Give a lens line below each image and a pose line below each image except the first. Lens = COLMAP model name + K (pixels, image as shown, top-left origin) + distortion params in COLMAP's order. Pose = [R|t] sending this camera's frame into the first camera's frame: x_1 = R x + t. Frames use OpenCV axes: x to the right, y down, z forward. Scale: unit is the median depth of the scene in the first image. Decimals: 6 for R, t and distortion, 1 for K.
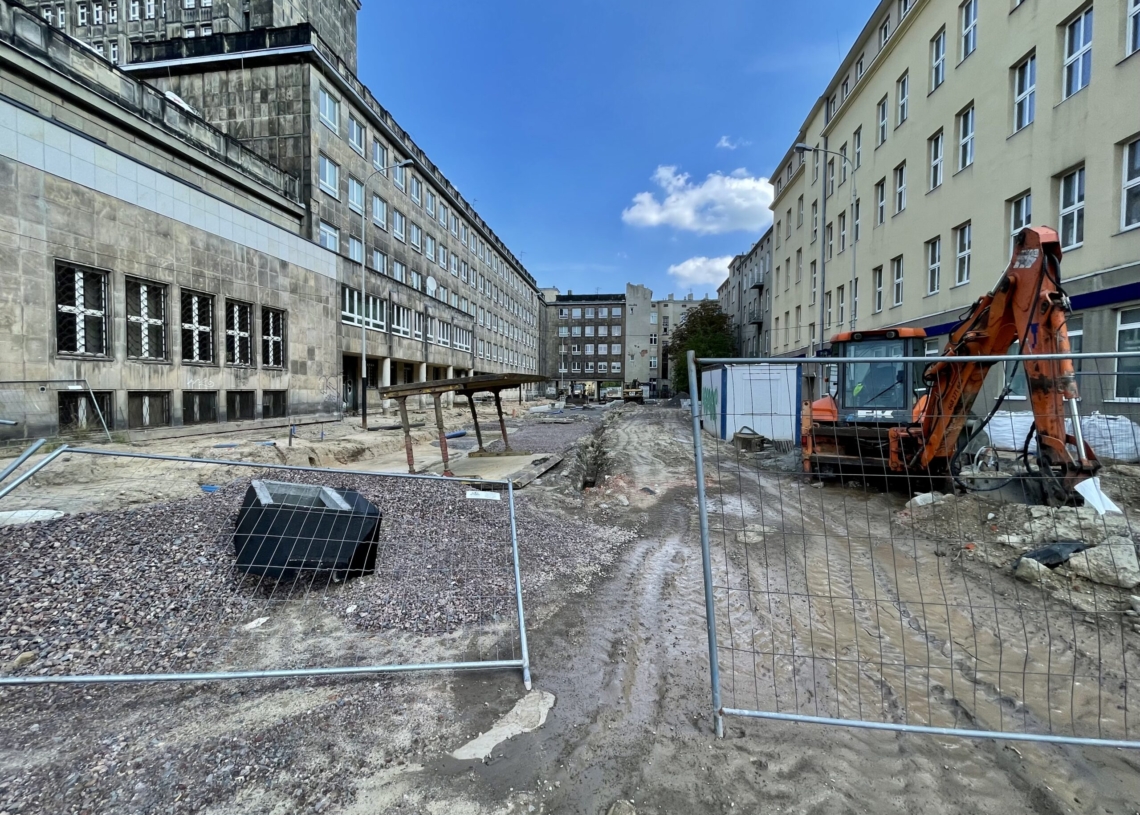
lens RADIAL K [[472.8, 0, 571.7], [0, 472.8, 405.5], [0, 0, 1]] dist [-0.003965, 0.001286]
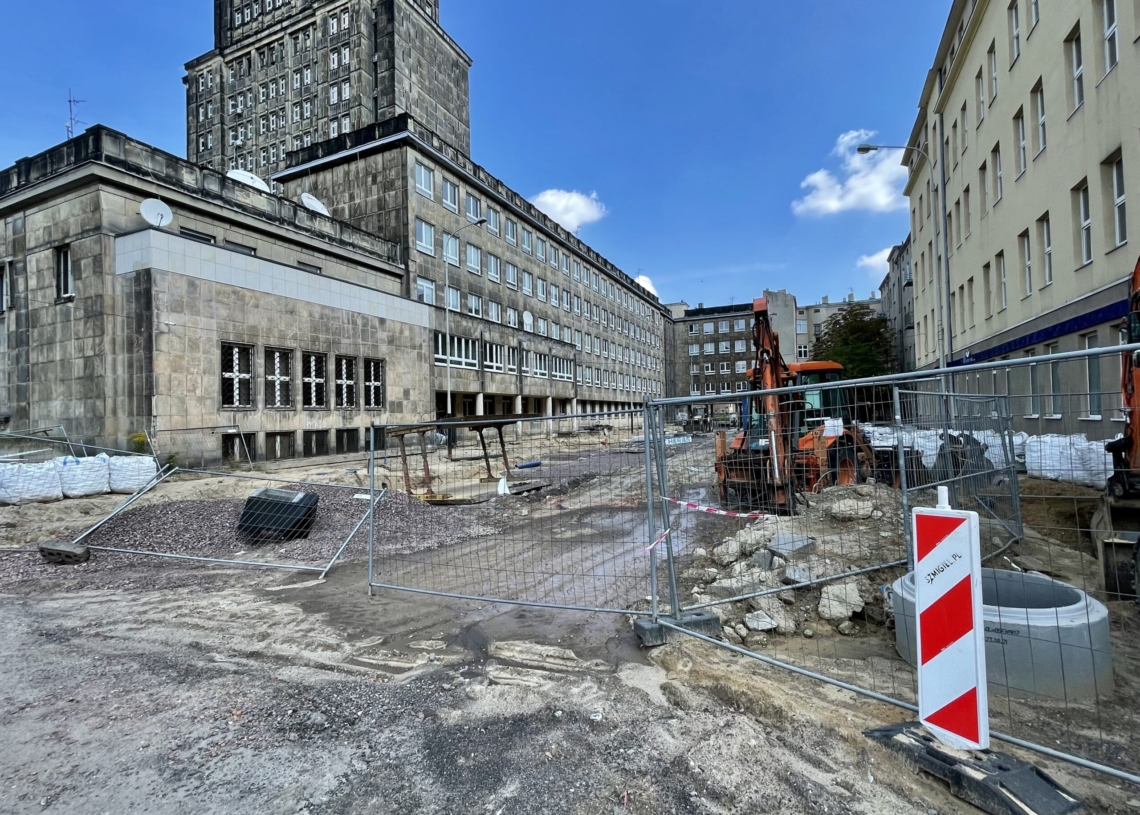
lens RADIAL K [[533.6, 0, 571.8], [0, 533.6, 406.8], [0, 0, 1]] dist [-0.000982, -0.000586]
pose [[0.956207, -0.035435, -0.290538, 0.187272], [0.021338, 0.998443, -0.051547, -0.003463], [0.291912, 0.043090, 0.955474, -0.109787]]
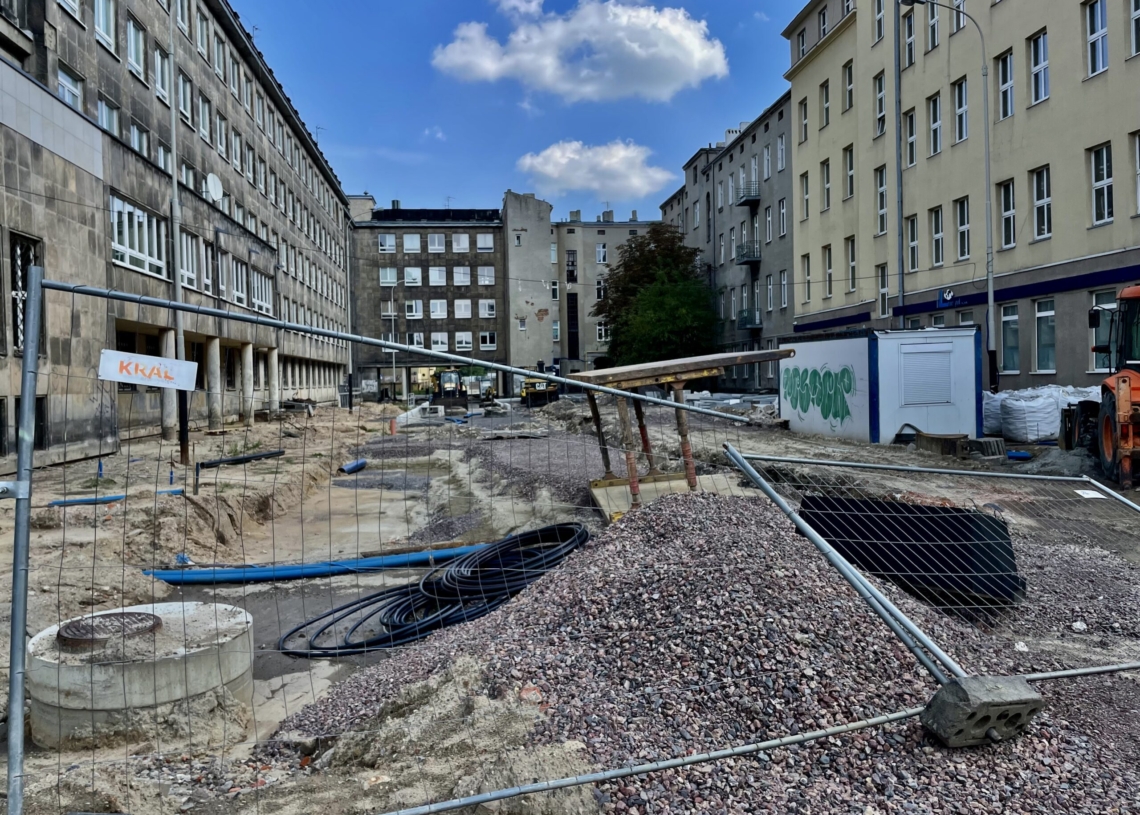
lens RADIAL K [[867.5, 0, 564.6], [0, 867.5, 387.6], [0, 0, 1]] dist [0.087999, -0.108049]
pose [[0.970279, -0.032758, 0.239762, -0.239297], [0.039075, 0.999002, -0.021640, 0.000829], [-0.238813, 0.030365, 0.970591, -0.048433]]
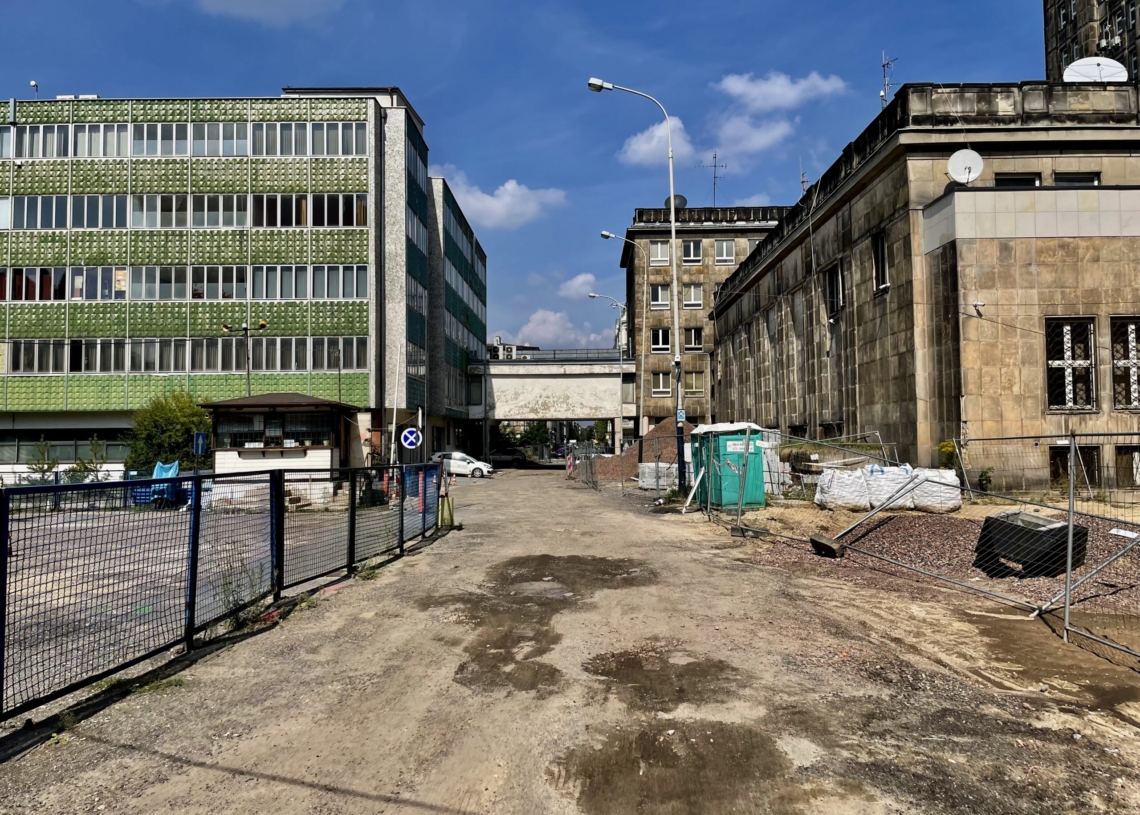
lens RADIAL K [[867.5, 0, 567.2], [0, 867.5, 397.8], [0, 0, 1]] dist [0.087999, -0.108049]
pose [[0.117955, -0.056741, -0.991397, 0.338133], [-0.021569, 0.997984, -0.059684, 0.000679], [0.992785, 0.028423, 0.116494, -0.127173]]
